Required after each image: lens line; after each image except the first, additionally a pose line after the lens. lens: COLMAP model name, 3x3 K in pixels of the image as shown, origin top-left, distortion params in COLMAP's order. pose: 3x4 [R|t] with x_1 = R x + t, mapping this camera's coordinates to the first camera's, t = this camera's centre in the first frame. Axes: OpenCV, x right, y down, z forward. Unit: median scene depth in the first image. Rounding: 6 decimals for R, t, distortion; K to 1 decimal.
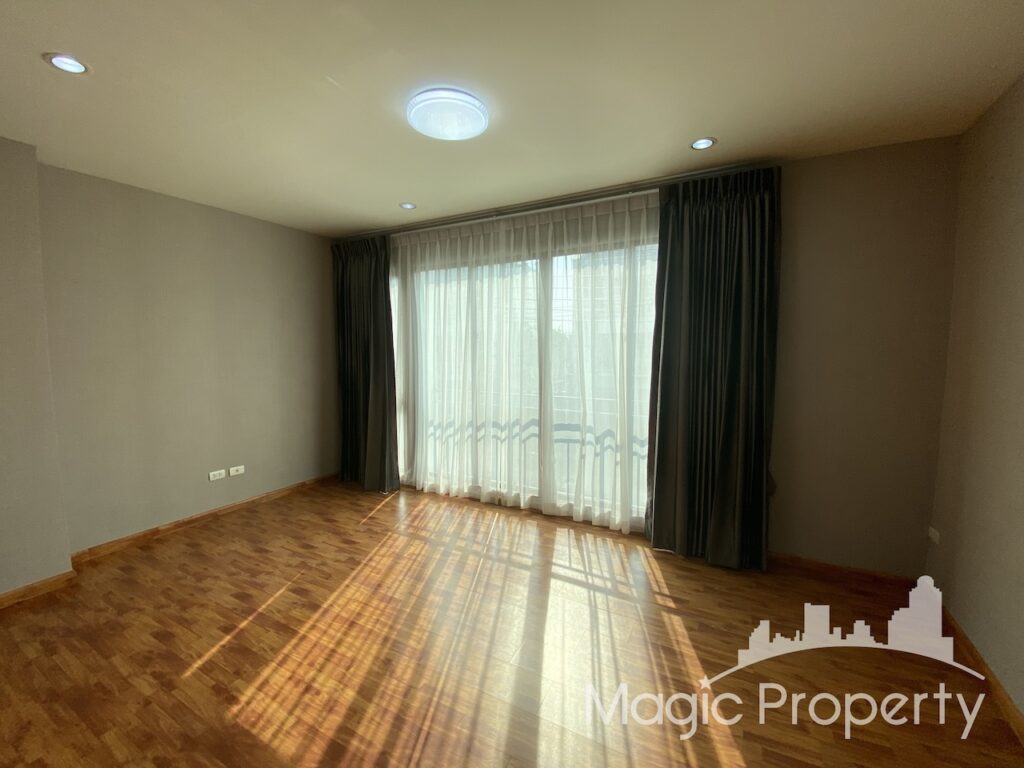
lens RADIAL K [[414.0, 0, 511.2], [0, 414.0, 381.4], [0, 0, 1]] dist [0.016792, -0.018093]
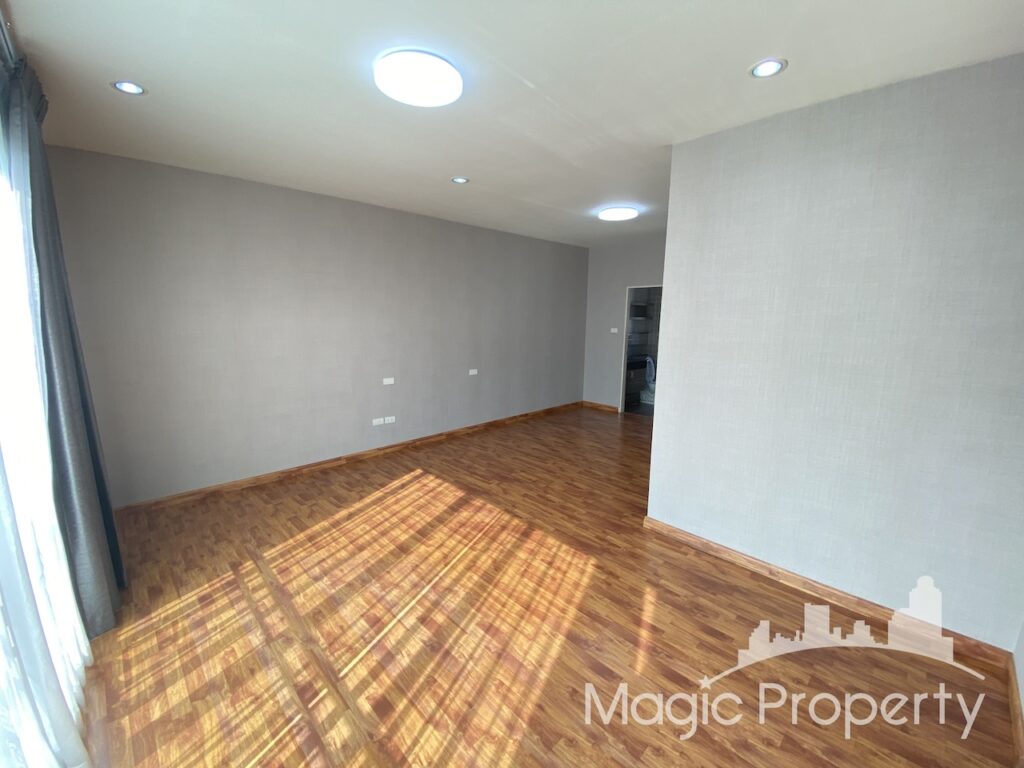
lens RADIAL K [[416.0, 0, 519.3], [0, 416.0, 384.4], [0, 0, 1]] dist [0.015578, -0.017325]
pose [[-0.958069, -0.057827, 0.280640, -0.554788], [0.015950, 0.967142, 0.253736, -0.176469], [-0.286092, 0.247572, -0.925667, 1.626242]]
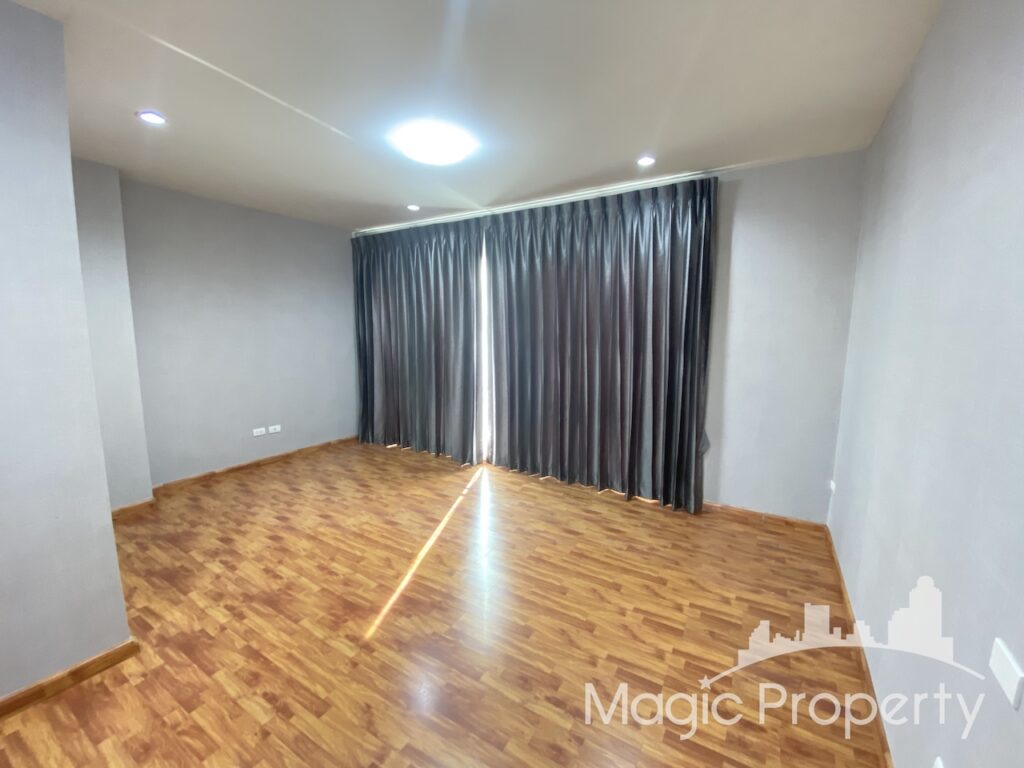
lens RADIAL K [[414.0, 0, 511.2], [0, 414.0, 381.4], [0, 0, 1]] dist [0.016792, -0.018093]
pose [[0.998412, 0.015710, -0.054095, 0.136020], [-0.013184, 0.998820, 0.046745, 0.016707], [0.054766, -0.045957, 0.997441, -0.244161]]
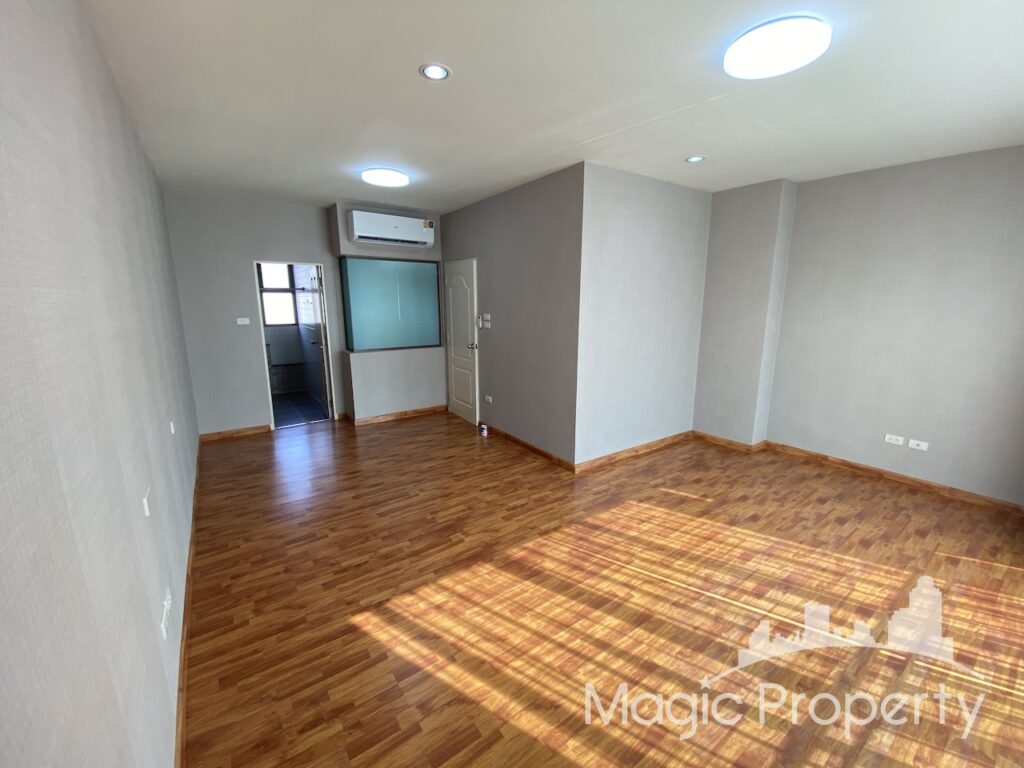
lens RADIAL K [[414.0, 0, 511.2], [0, 414.0, 381.4], [0, 0, 1]] dist [0.016792, -0.018093]
pose [[-0.442313, 0.180072, -0.878597, 0.797907], [-0.077556, 0.968287, 0.237498, -0.109480], [0.893501, 0.173189, -0.414320, 0.816063]]
